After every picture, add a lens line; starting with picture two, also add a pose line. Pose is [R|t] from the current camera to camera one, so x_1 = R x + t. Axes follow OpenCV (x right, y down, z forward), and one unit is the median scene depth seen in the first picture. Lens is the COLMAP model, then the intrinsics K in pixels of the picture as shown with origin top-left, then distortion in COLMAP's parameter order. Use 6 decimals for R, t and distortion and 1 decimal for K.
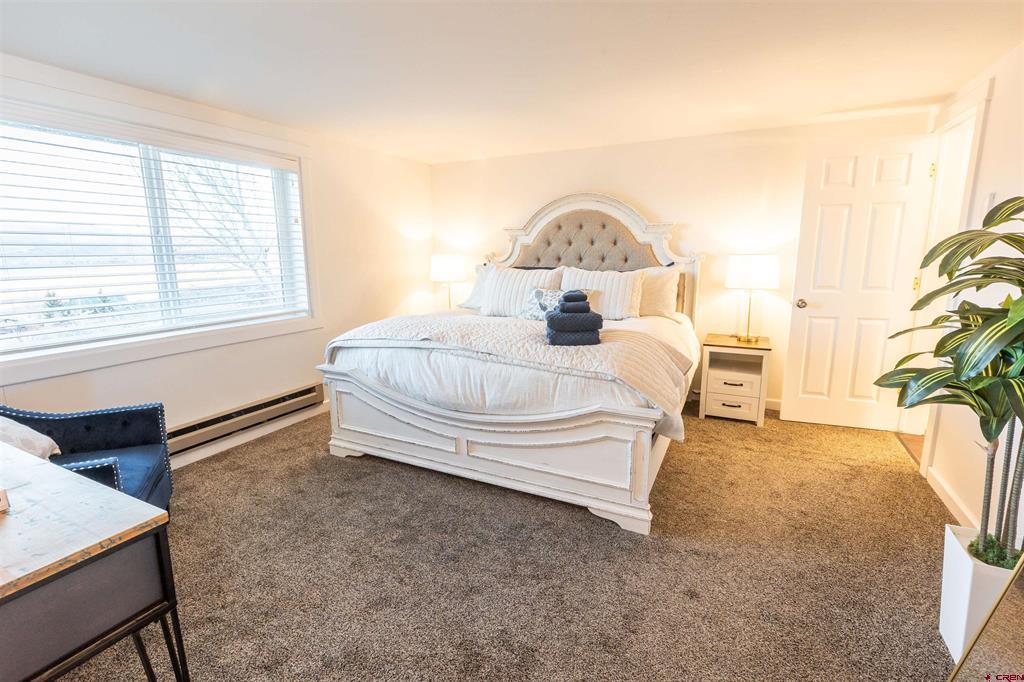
lens RADIAL K [[453.6, 0, 510.0], [0, 453.6, 337.7], [0, 0, 1]] dist [-0.001821, 0.000191]
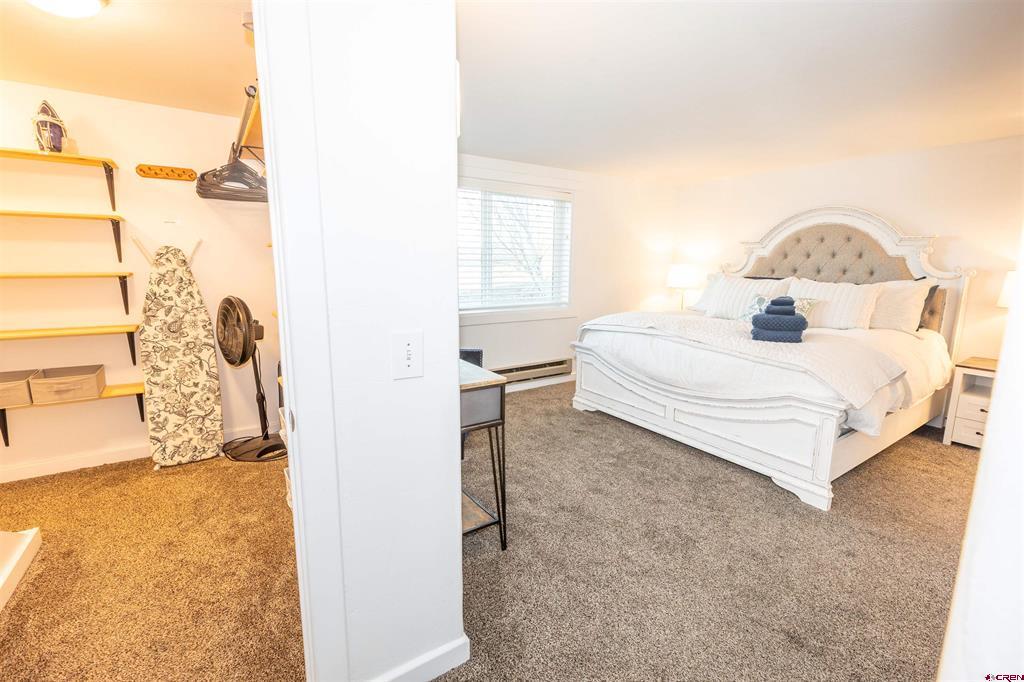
lens RADIAL K [[453.6, 0, 510.0], [0, 453.6, 337.7], [0, 0, 1]] dist [-0.001821, 0.000191]
pose [[0.860602, 0.099013, -0.499561, 0.113331], [-0.109788, 0.993924, 0.007862, 0.061805], [0.497304, 0.048079, 0.866243, -0.315746]]
